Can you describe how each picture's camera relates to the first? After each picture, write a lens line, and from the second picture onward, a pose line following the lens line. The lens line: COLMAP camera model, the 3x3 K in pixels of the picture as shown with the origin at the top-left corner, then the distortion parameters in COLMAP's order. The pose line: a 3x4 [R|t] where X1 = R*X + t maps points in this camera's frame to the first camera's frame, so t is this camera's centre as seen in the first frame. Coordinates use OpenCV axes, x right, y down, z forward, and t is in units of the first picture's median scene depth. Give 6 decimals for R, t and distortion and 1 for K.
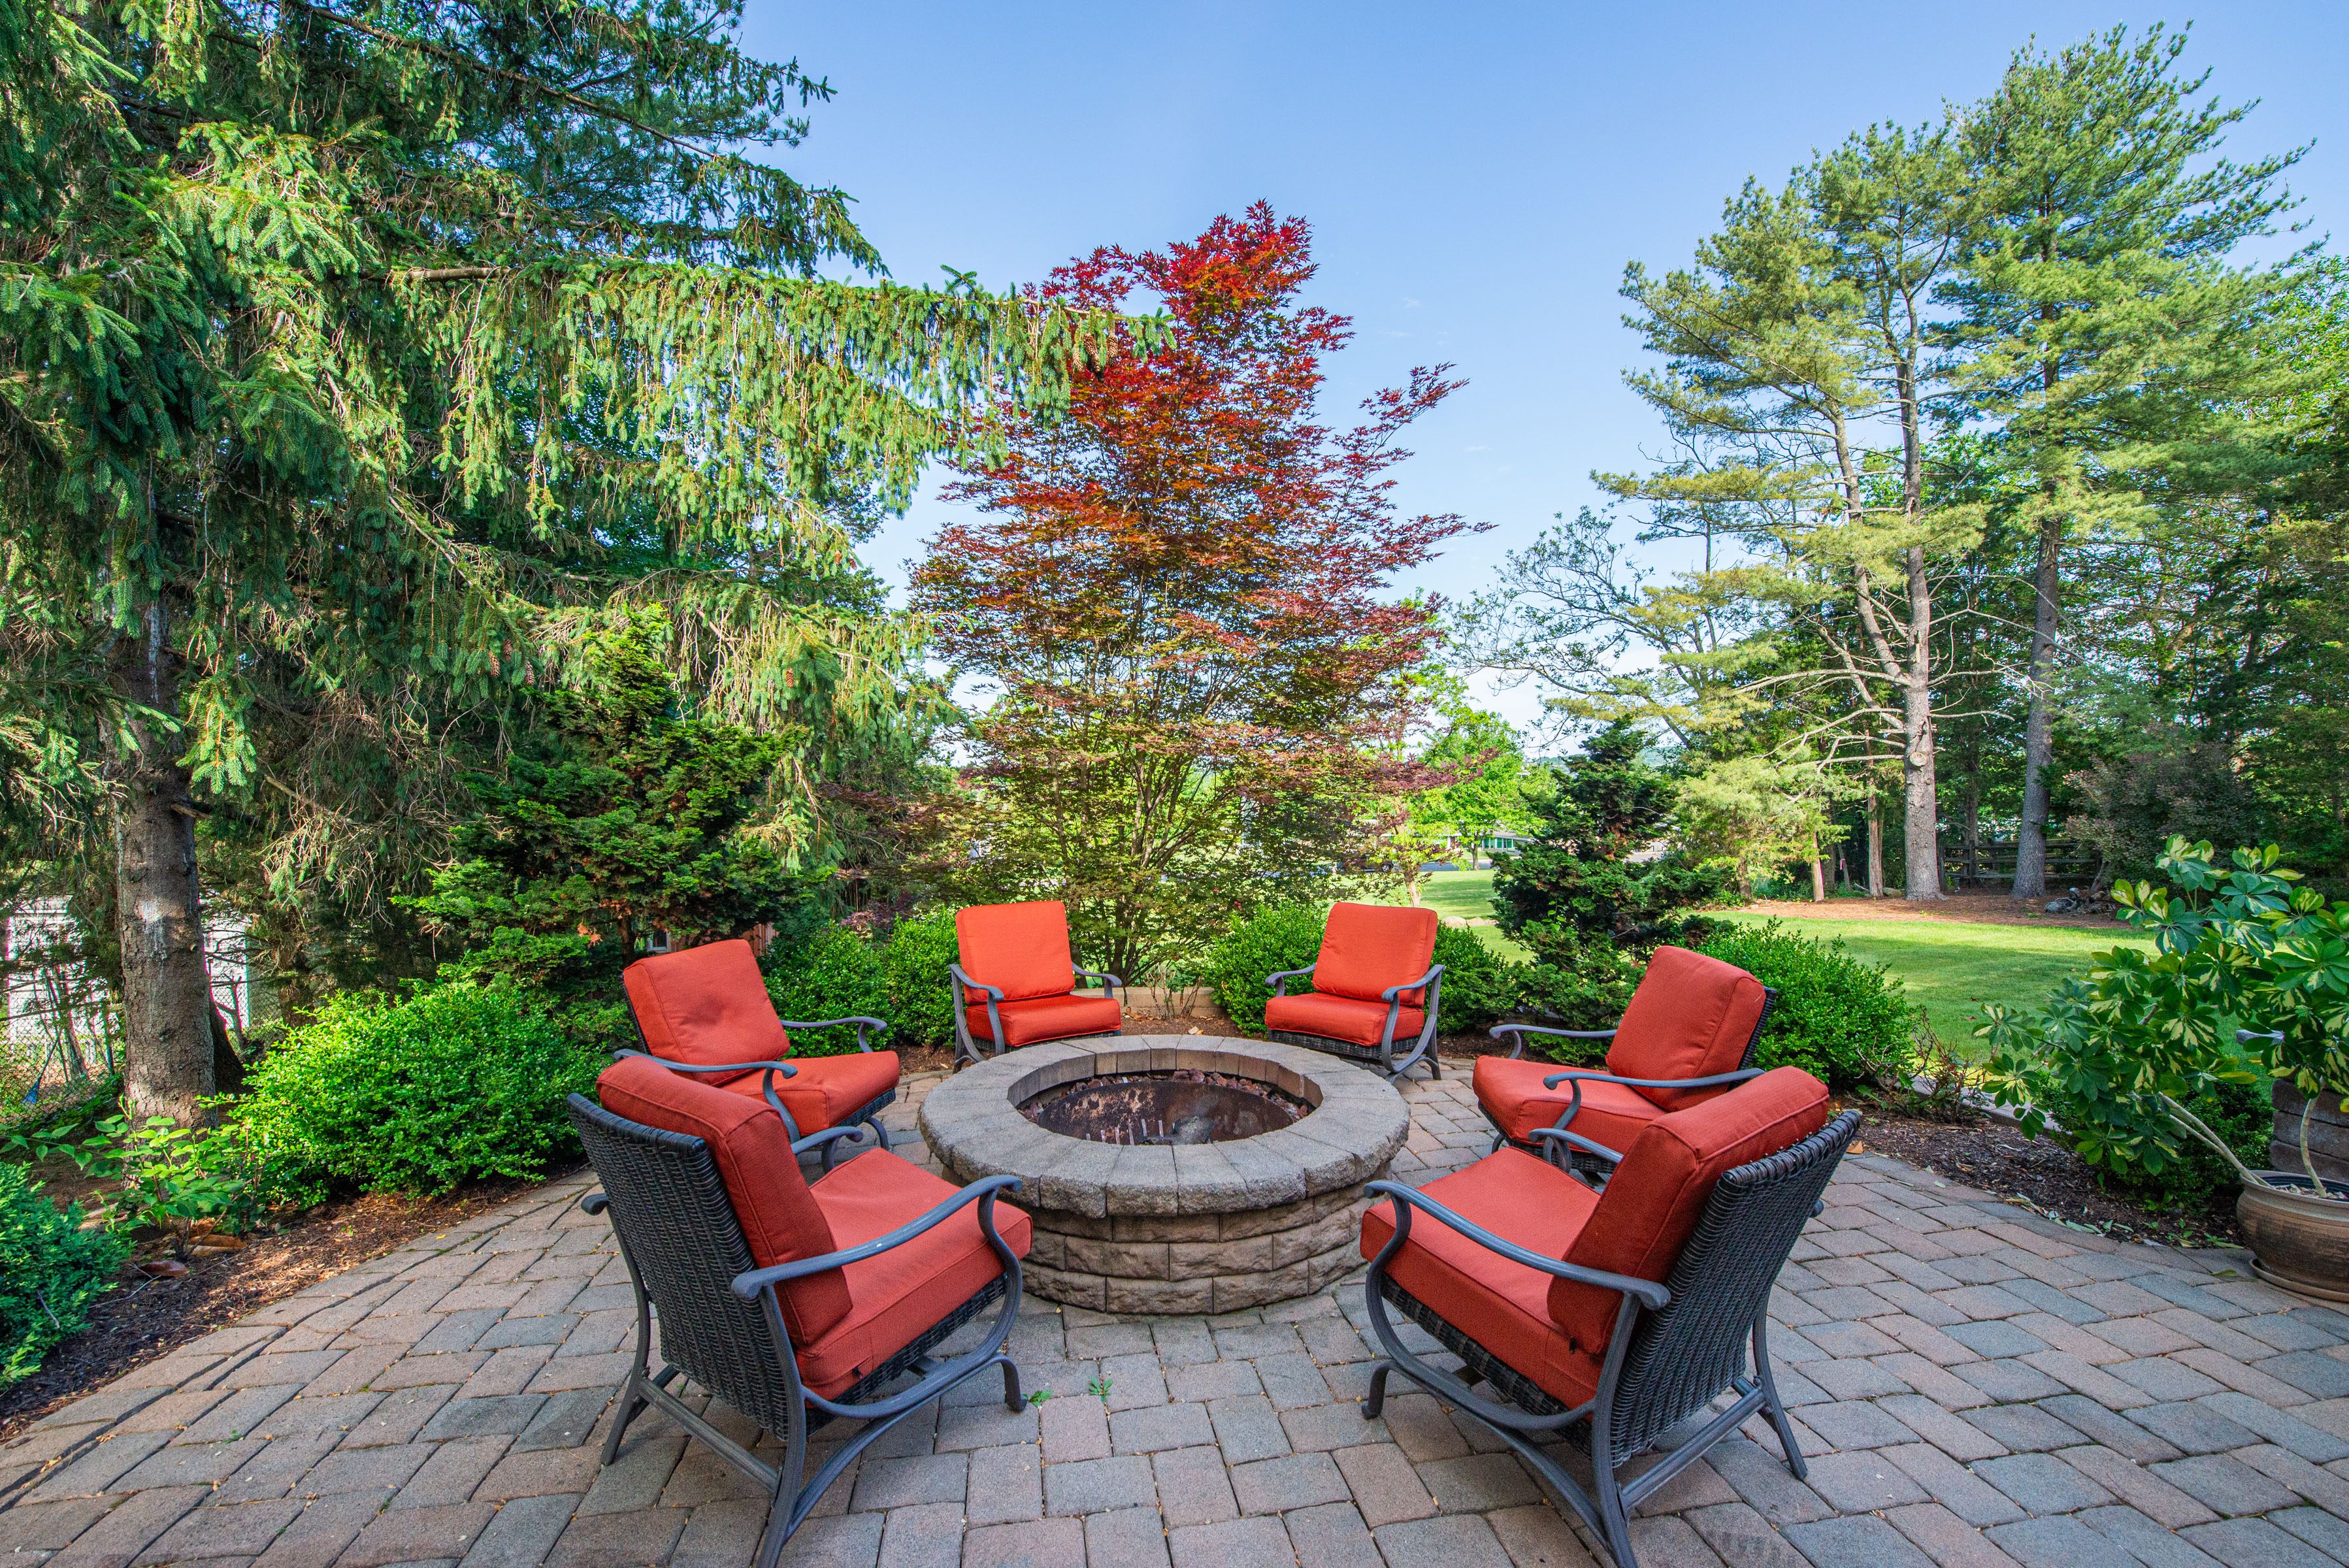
lens RADIAL K [[956.5, 0, 1173.2], [0, 956.5, 789.0], [0, 0, 1]] dist [-0.012227, 0.000159]
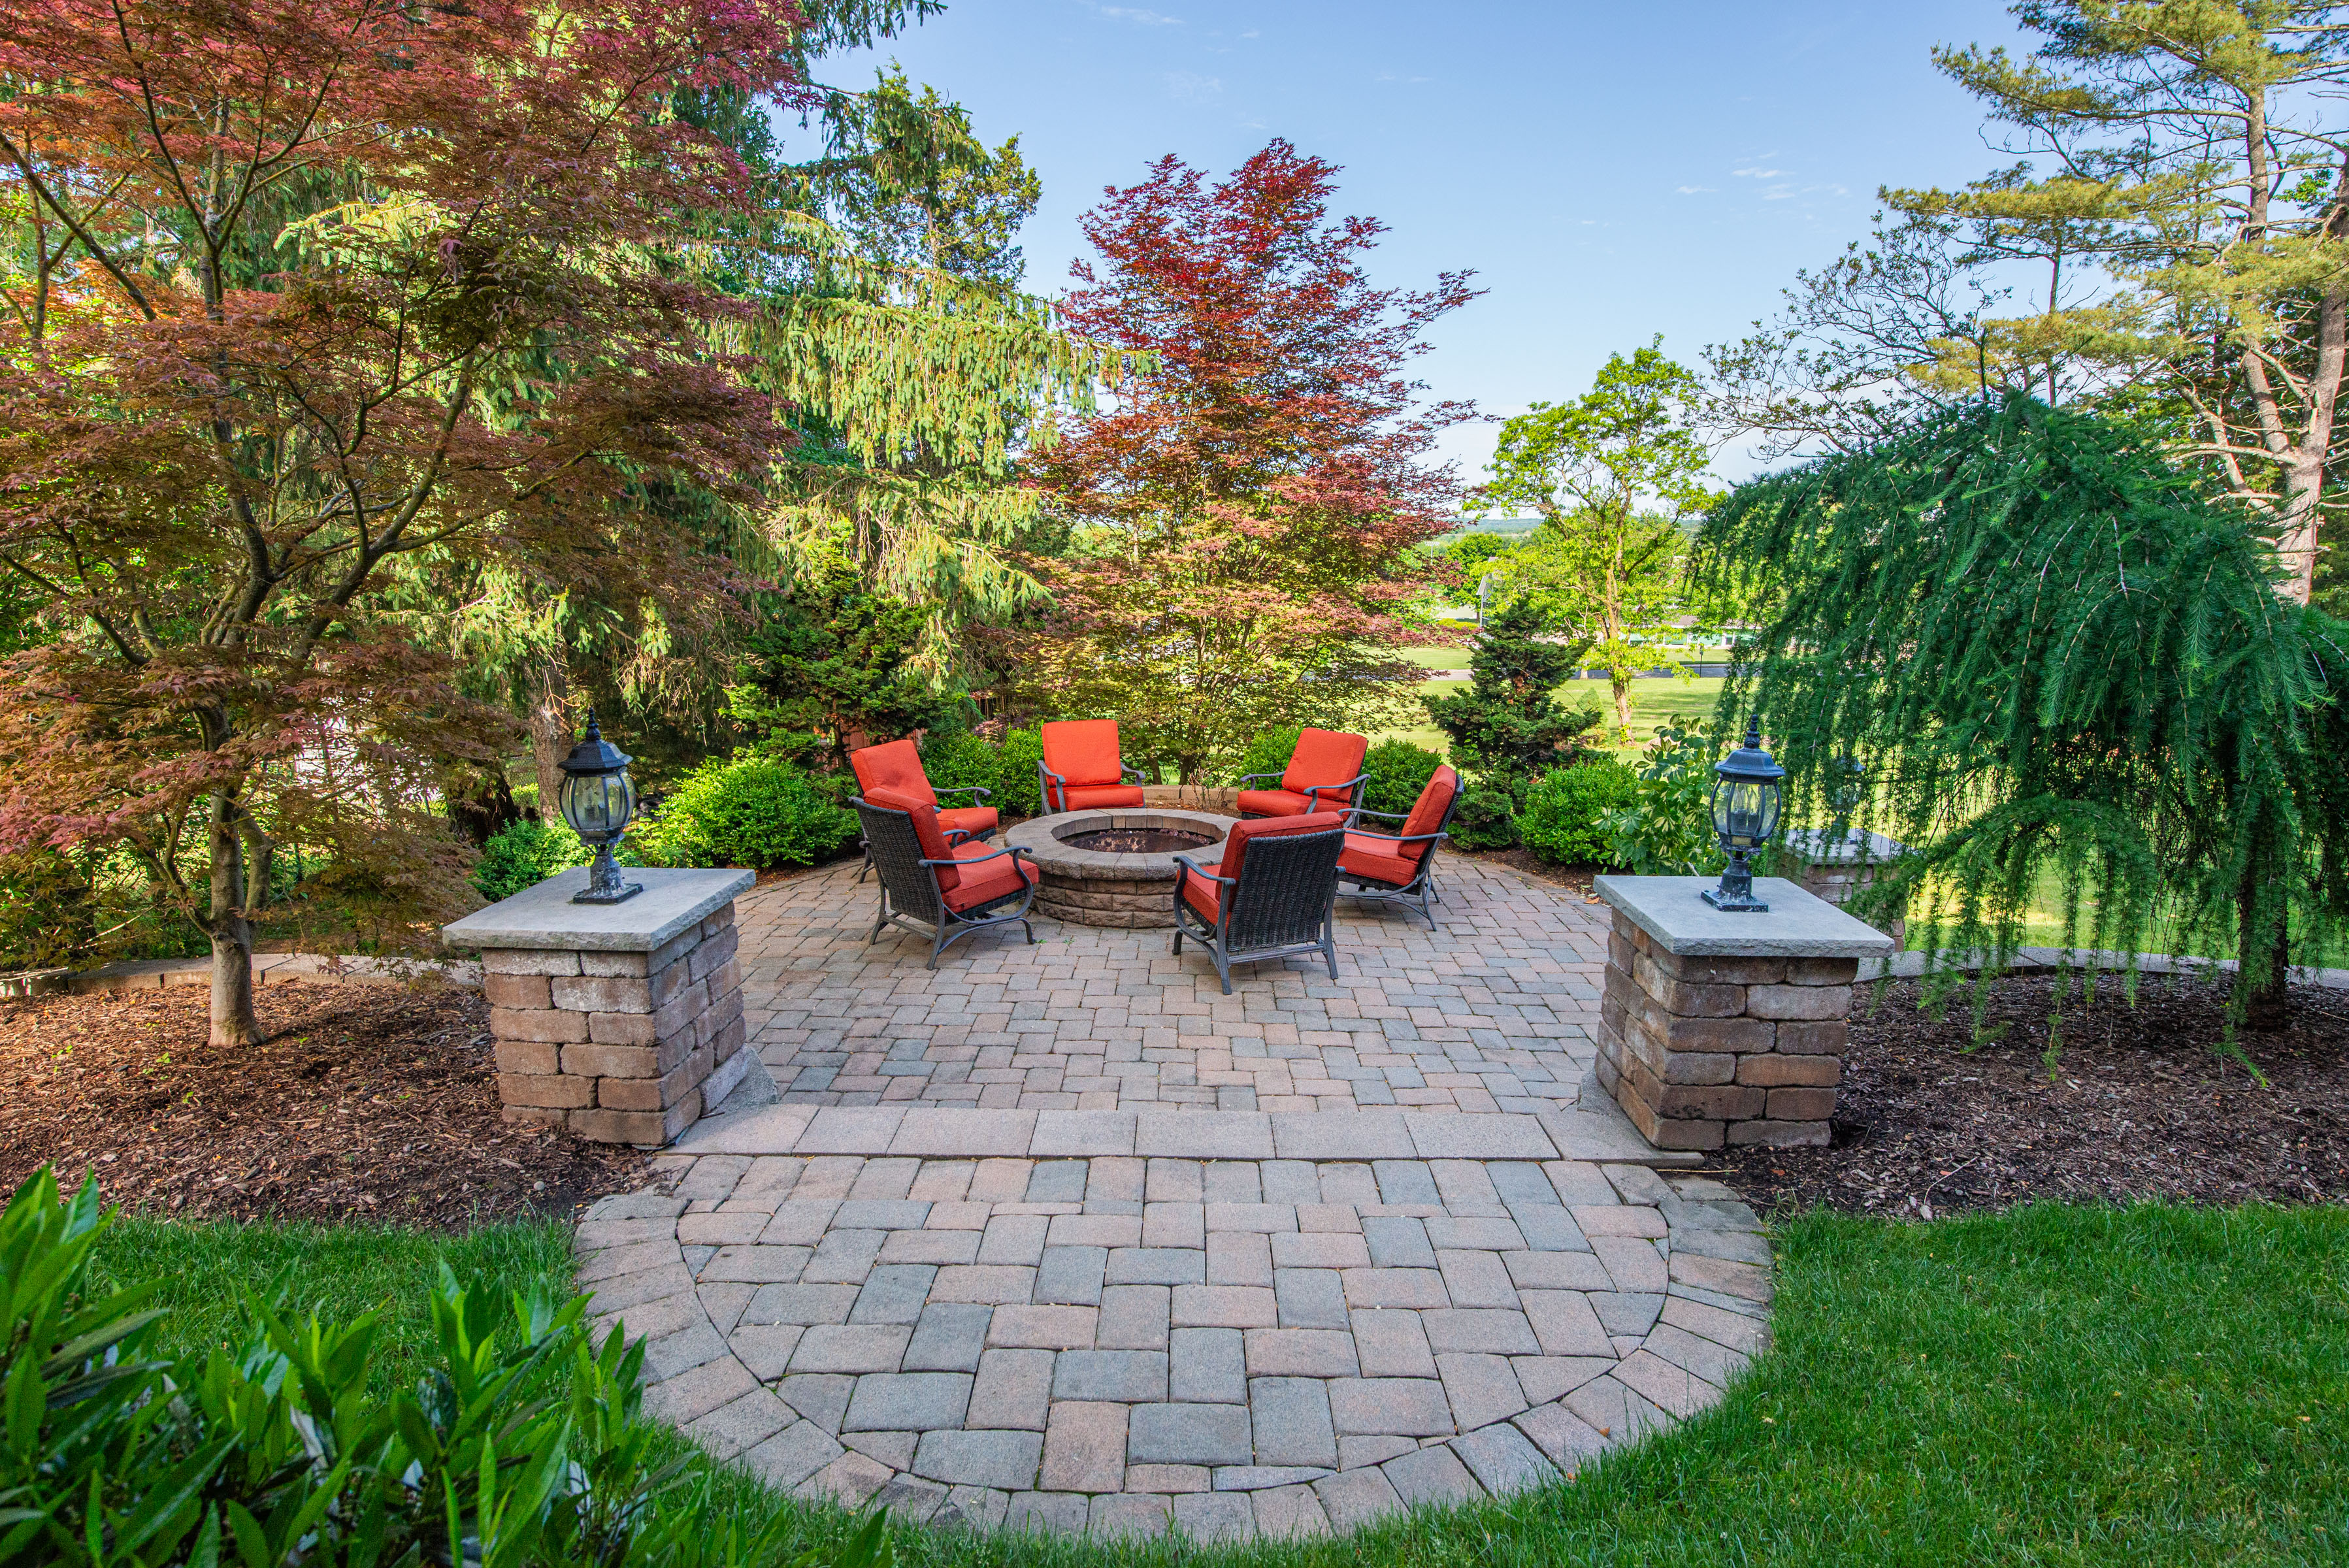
lens RADIAL K [[1215.1, 0, 1176.4], [0, 1215.1, 784.4], [0, 0, 1]] dist [-0.003543, -0.000094]
pose [[0.982535, 0.043162, -0.181004, 0.350946], [-0.008679, 0.982298, 0.187124, -0.148588], [0.185876, -0.182285, 0.965517, -0.867514]]
